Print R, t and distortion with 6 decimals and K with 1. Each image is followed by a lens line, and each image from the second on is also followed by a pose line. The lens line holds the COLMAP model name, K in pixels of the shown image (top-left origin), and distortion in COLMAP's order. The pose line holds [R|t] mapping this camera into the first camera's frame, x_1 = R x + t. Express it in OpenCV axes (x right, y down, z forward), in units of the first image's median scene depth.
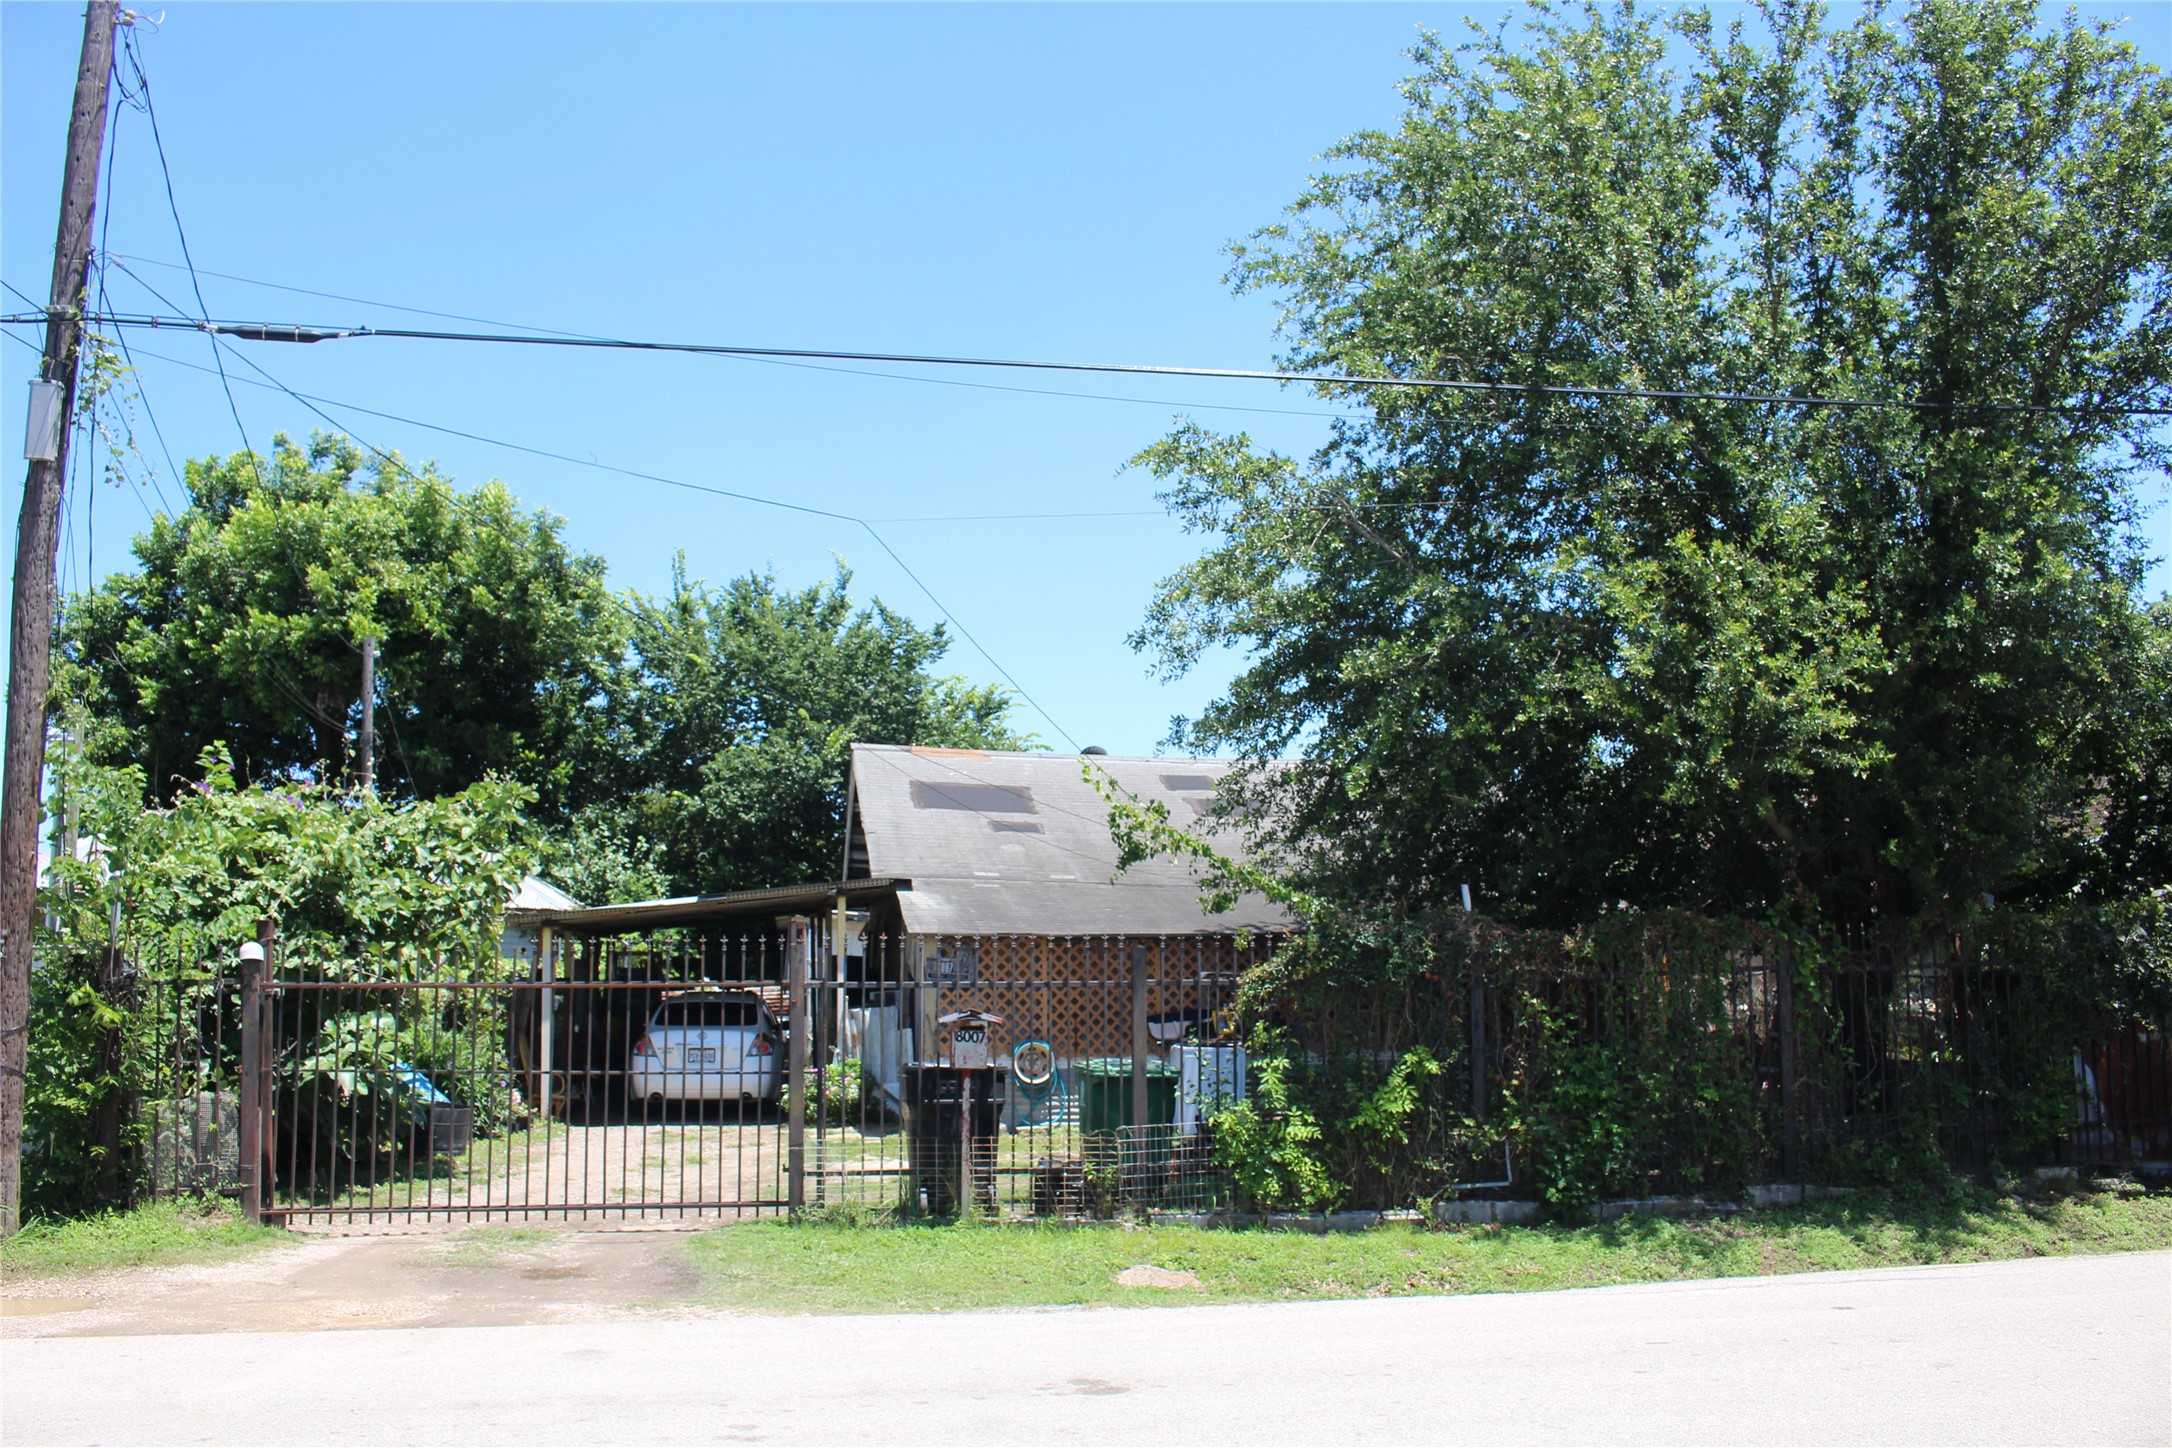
lens RADIAL K [[1793.7, 0, 1086.0], [0, 1793.7, 724.0], [0, 0, 1]] dist [-0.162514, 0.128701]
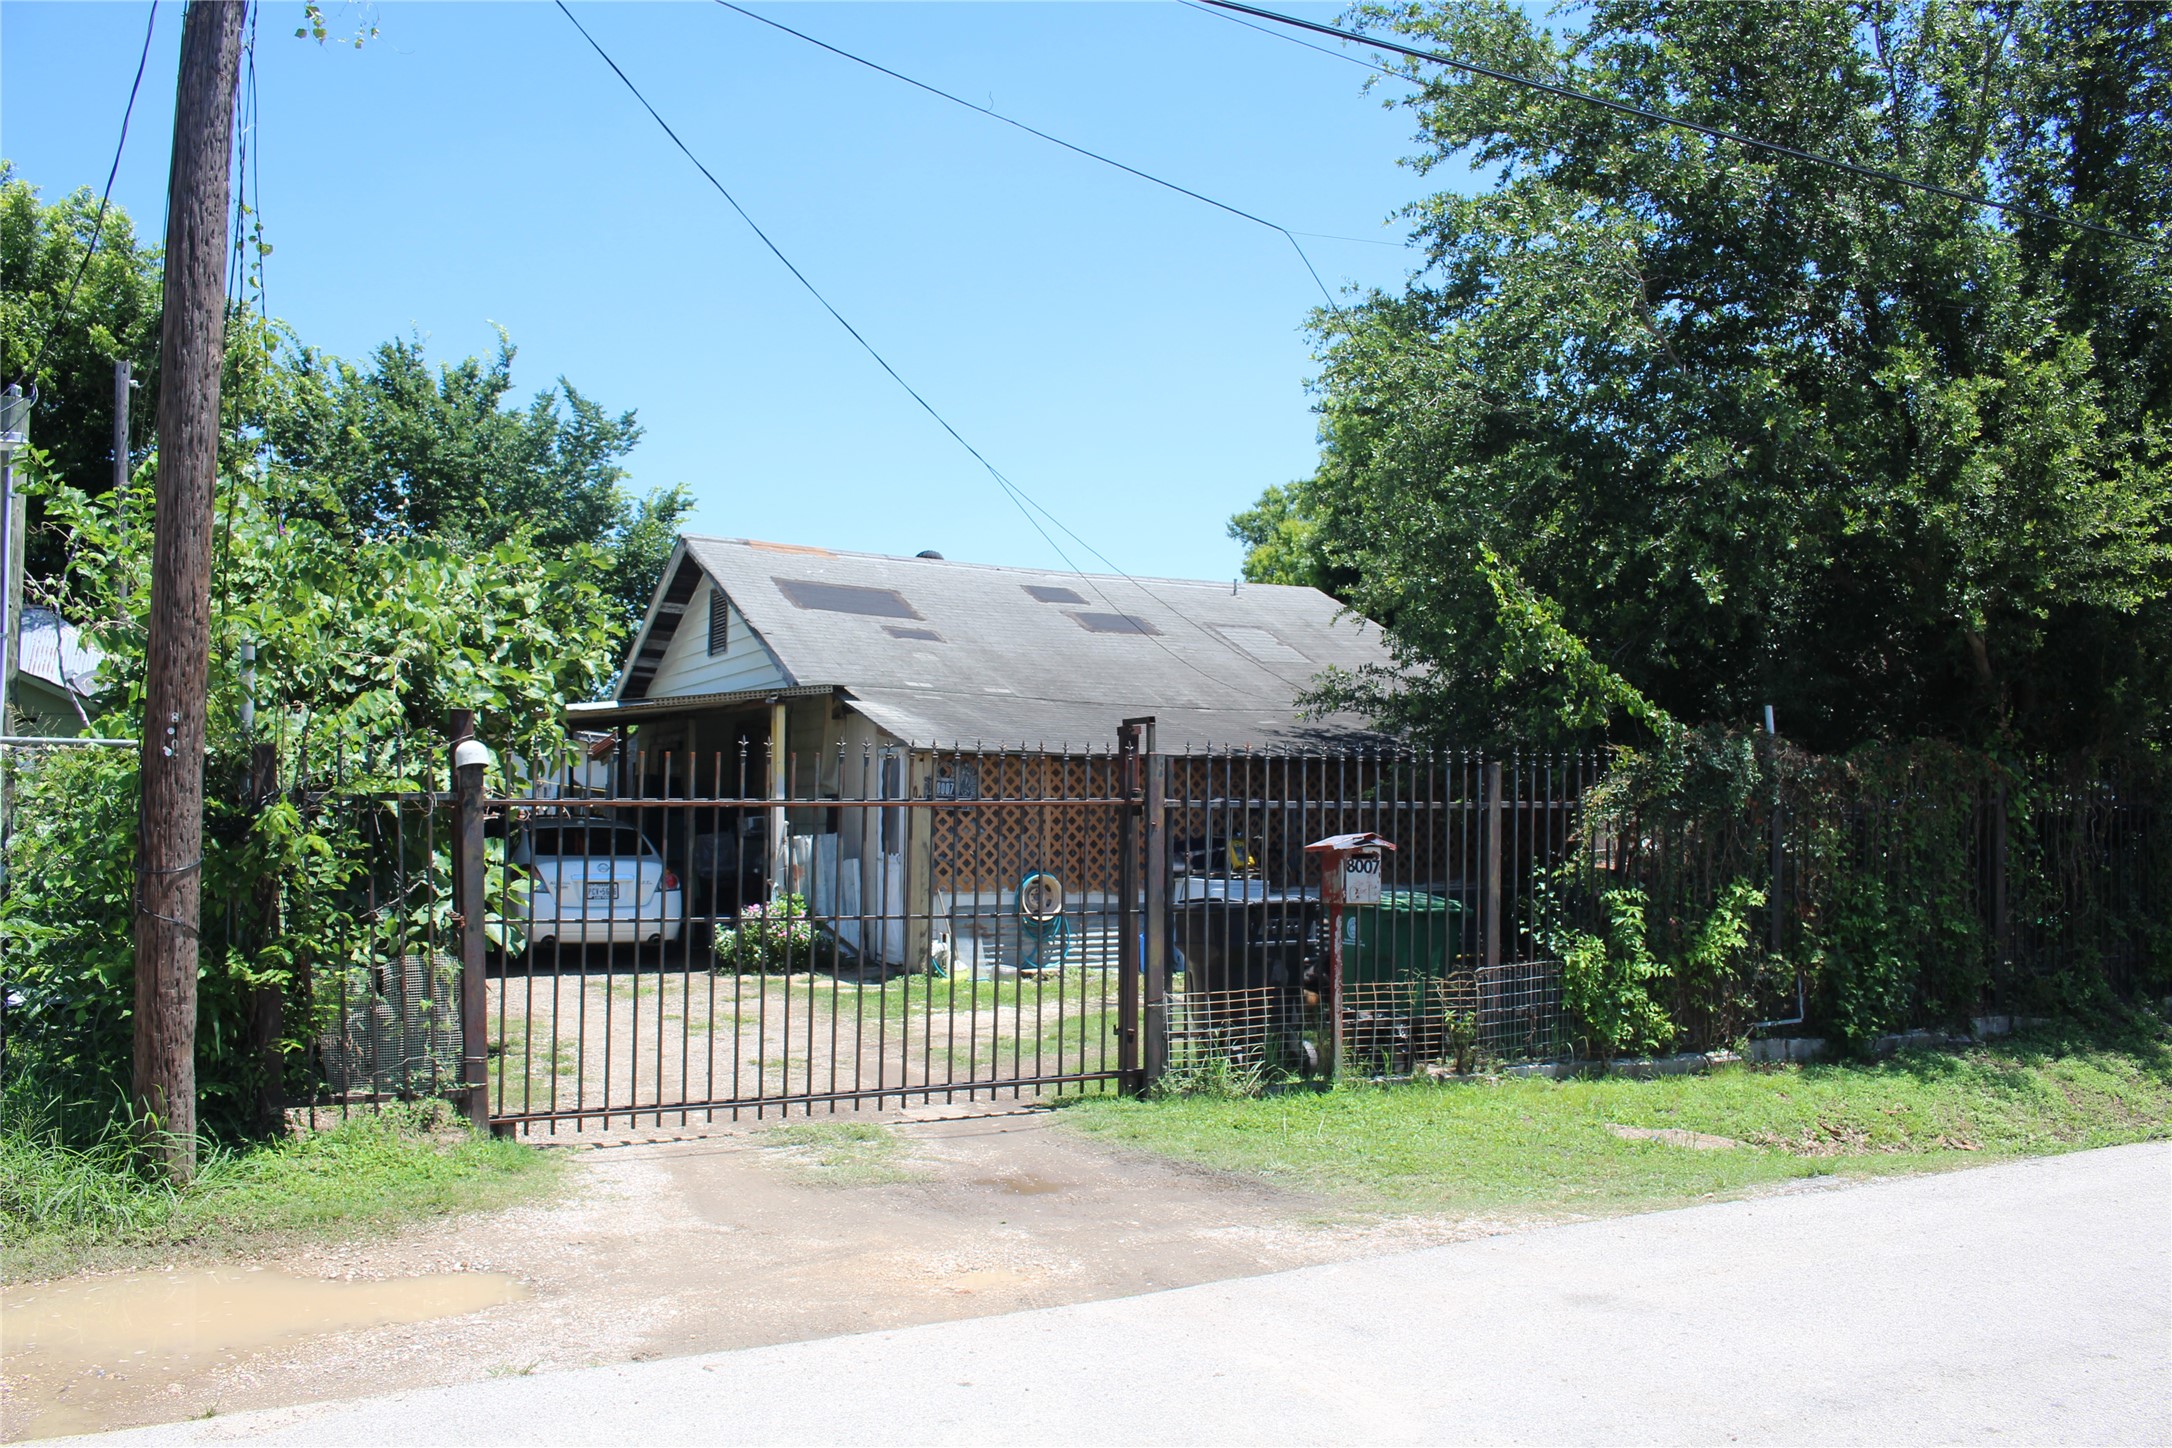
lens RADIAL K [[1793.7, 0, 1086.0], [0, 1793.7, 724.0], [0, 0, 1]] dist [-0.162514, 0.128701]
pose [[0.950102, 0.026237, 0.310834, -0.371566], [-0.054615, 0.995056, 0.082947, 0.037594], [-0.307121, -0.095784, 0.946838, 0.204846]]
